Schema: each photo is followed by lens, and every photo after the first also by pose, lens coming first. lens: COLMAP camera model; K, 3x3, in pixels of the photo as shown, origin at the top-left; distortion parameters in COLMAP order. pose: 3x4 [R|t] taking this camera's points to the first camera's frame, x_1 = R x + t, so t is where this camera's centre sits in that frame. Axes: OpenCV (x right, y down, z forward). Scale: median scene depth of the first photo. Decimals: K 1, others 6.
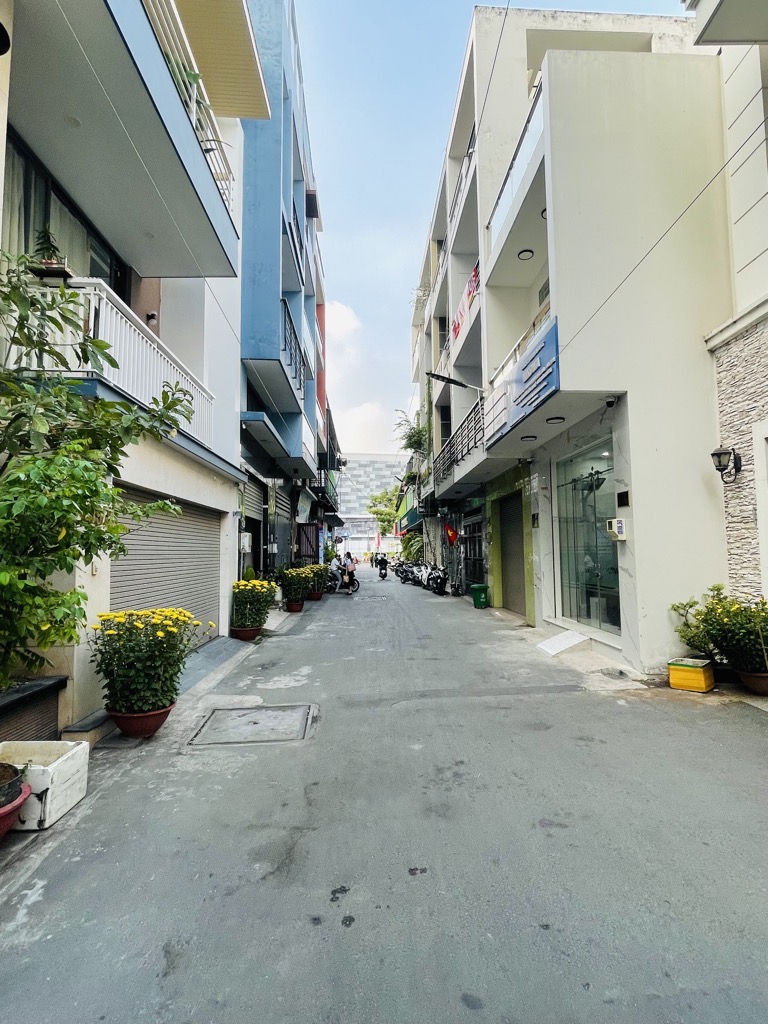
lens RADIAL K [[519.7, 0, 384.0], [0, 519.7, 512.0], [0, 0, 1]] dist [0.000061, -0.000192]
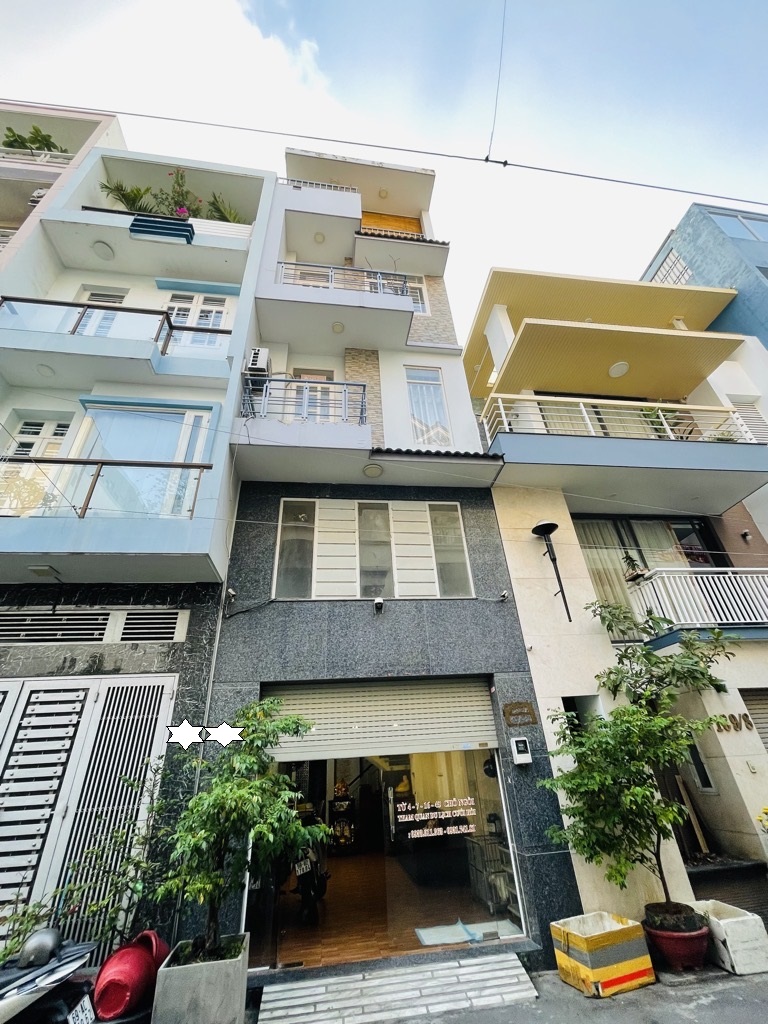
lens RADIAL K [[408.6, 0, 384.0], [0, 408.6, 512.0], [0, 0, 1]] dist [-0.000650, 0.000144]
pose [[0.093202, -0.532484, -0.841293, 0.964321], [0.133752, 0.844008, -0.519384, -0.046853], [0.986622, -0.064117, 0.149884, -0.106431]]
